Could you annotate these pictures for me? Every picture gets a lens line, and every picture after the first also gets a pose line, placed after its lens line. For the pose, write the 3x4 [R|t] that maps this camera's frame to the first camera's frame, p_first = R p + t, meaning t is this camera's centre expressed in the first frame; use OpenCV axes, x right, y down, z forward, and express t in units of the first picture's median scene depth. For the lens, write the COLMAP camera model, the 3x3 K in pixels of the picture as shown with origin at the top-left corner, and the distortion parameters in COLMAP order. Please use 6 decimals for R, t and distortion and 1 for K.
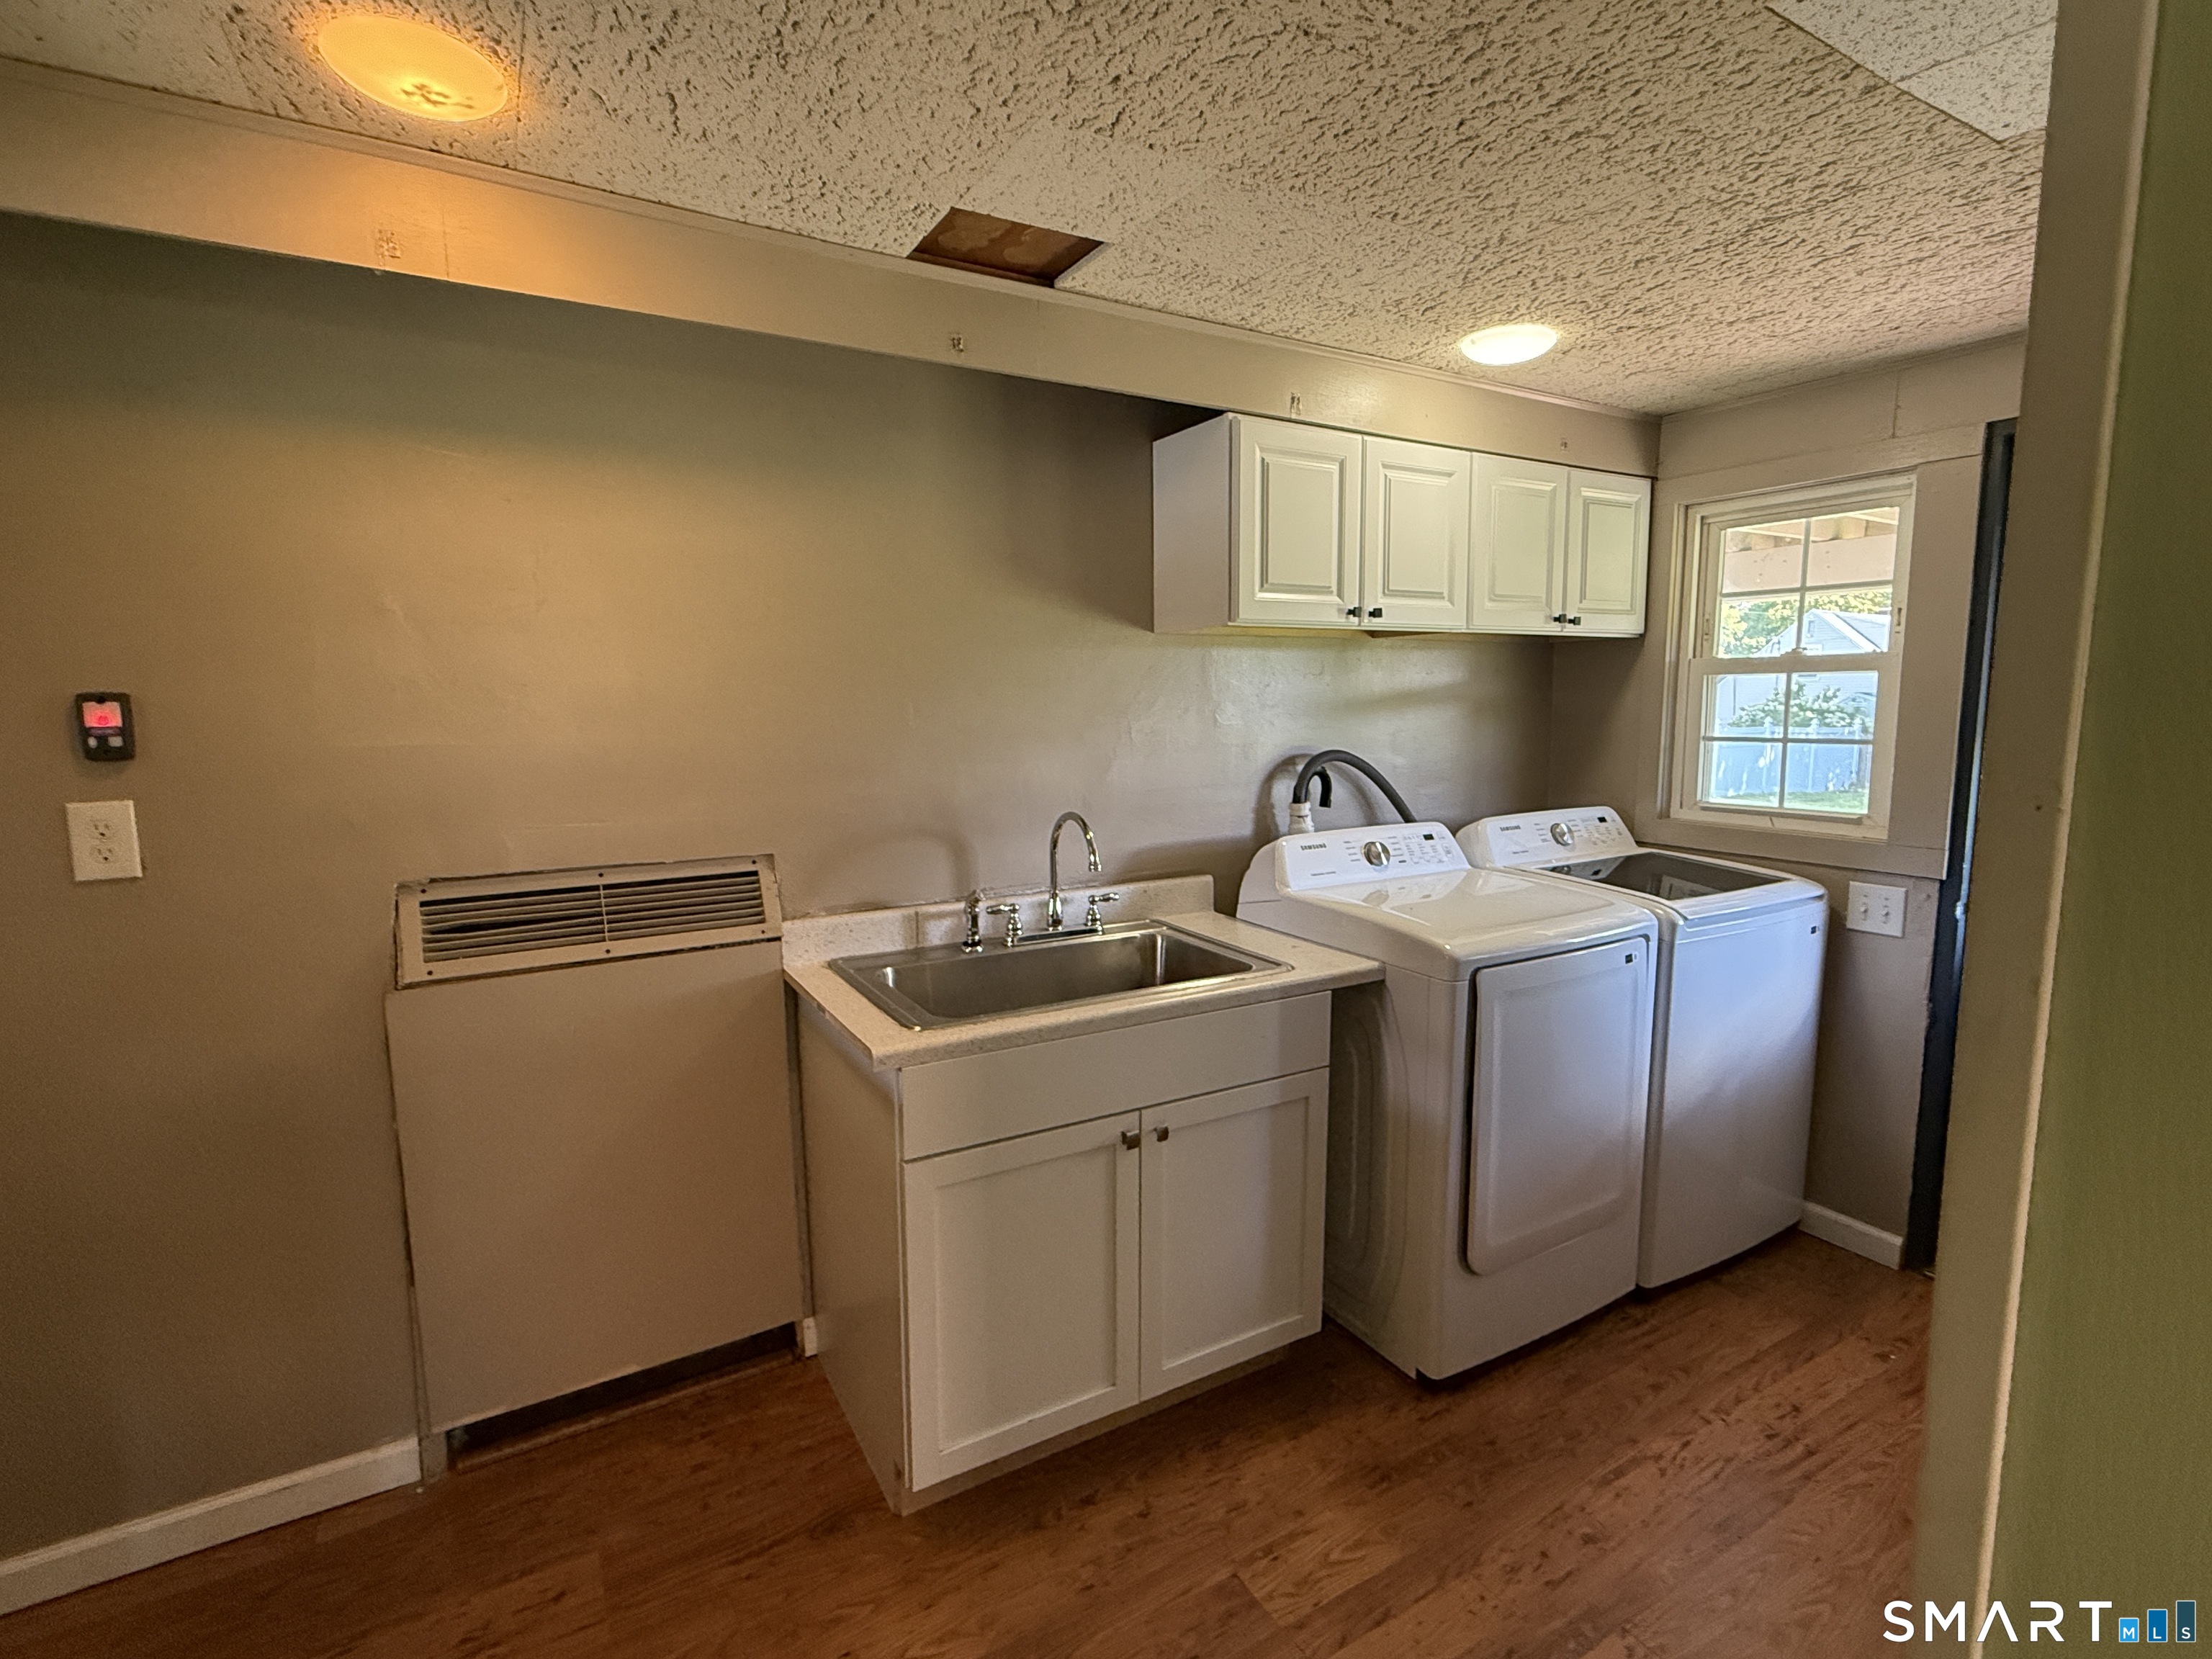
lens RADIAL K [[1040.5, 0, 1101.2], [0, 1040.5, 825.0], [0, 0, 1]] dist [0.001317, 0.000029]
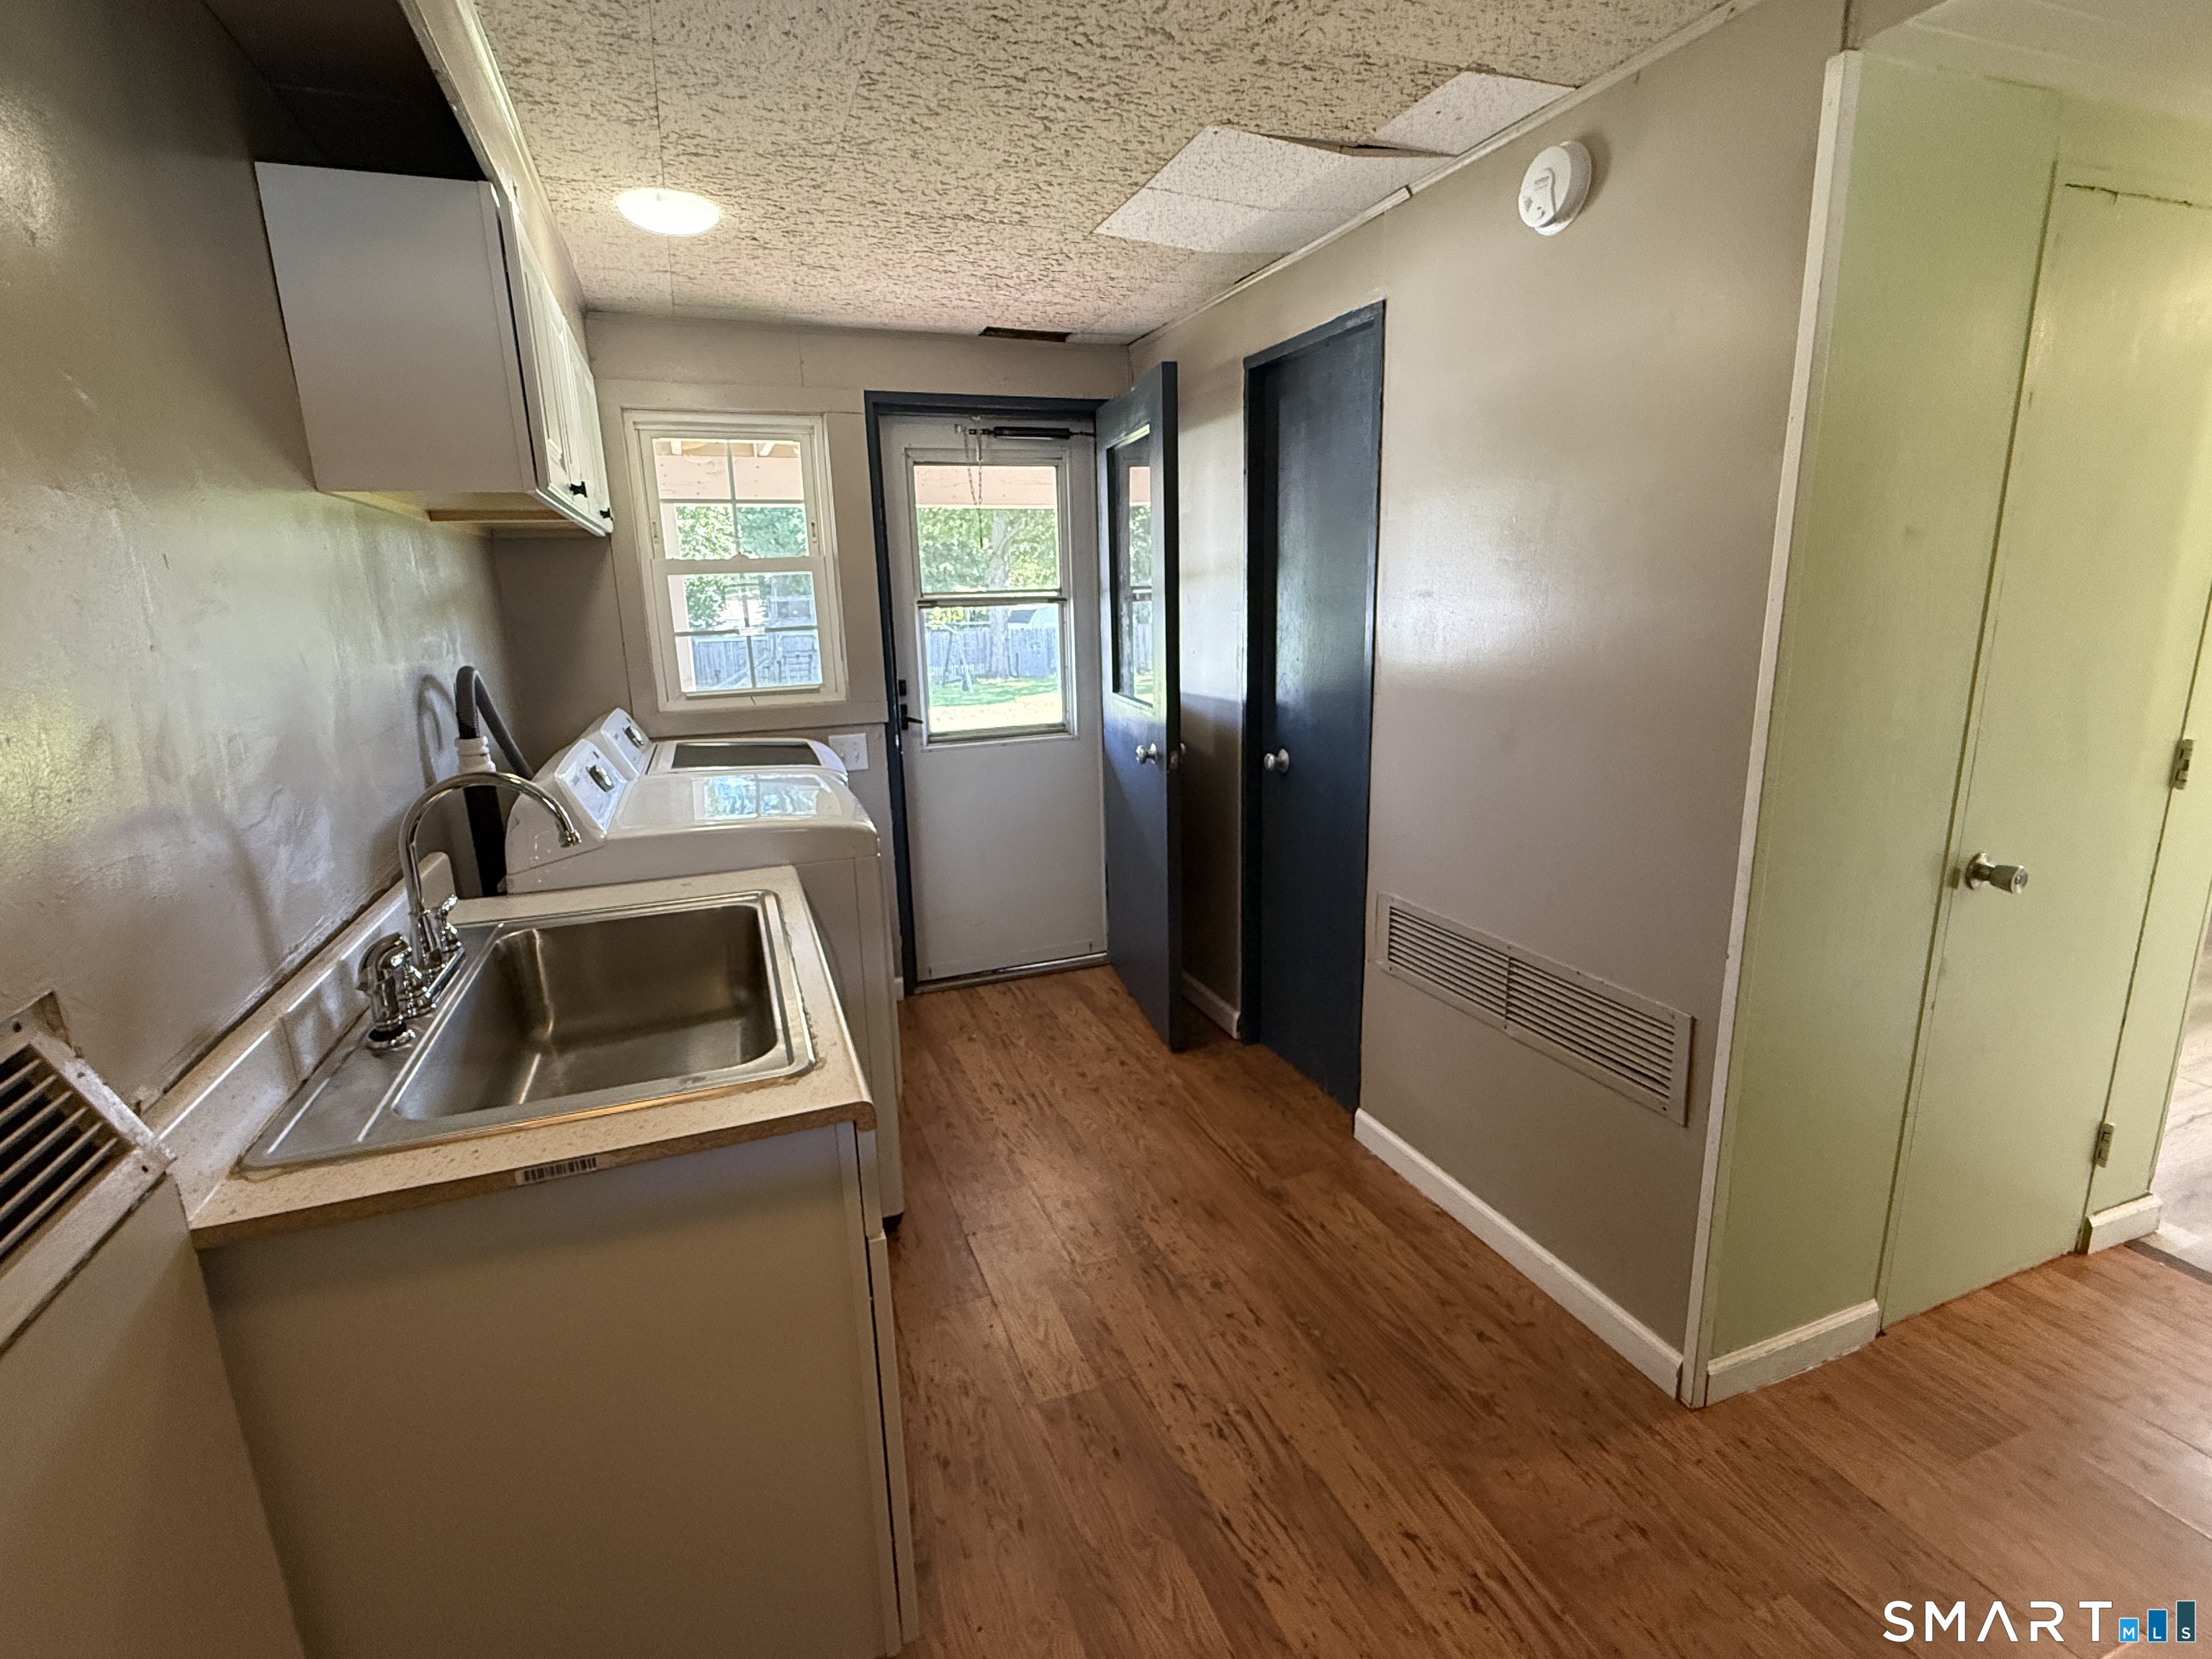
lens RADIAL K [[1040.5, 0, 1095.2], [0, 1040.5, 821.4], [0, 0, 1]] dist [0.001317, 0.000029]
pose [[0.170012, -0.215422, 0.961608, -0.598696], [0.146973, 0.970443, 0.191416, -0.050615], [-0.974420, 0.108787, 0.196648, 0.519266]]
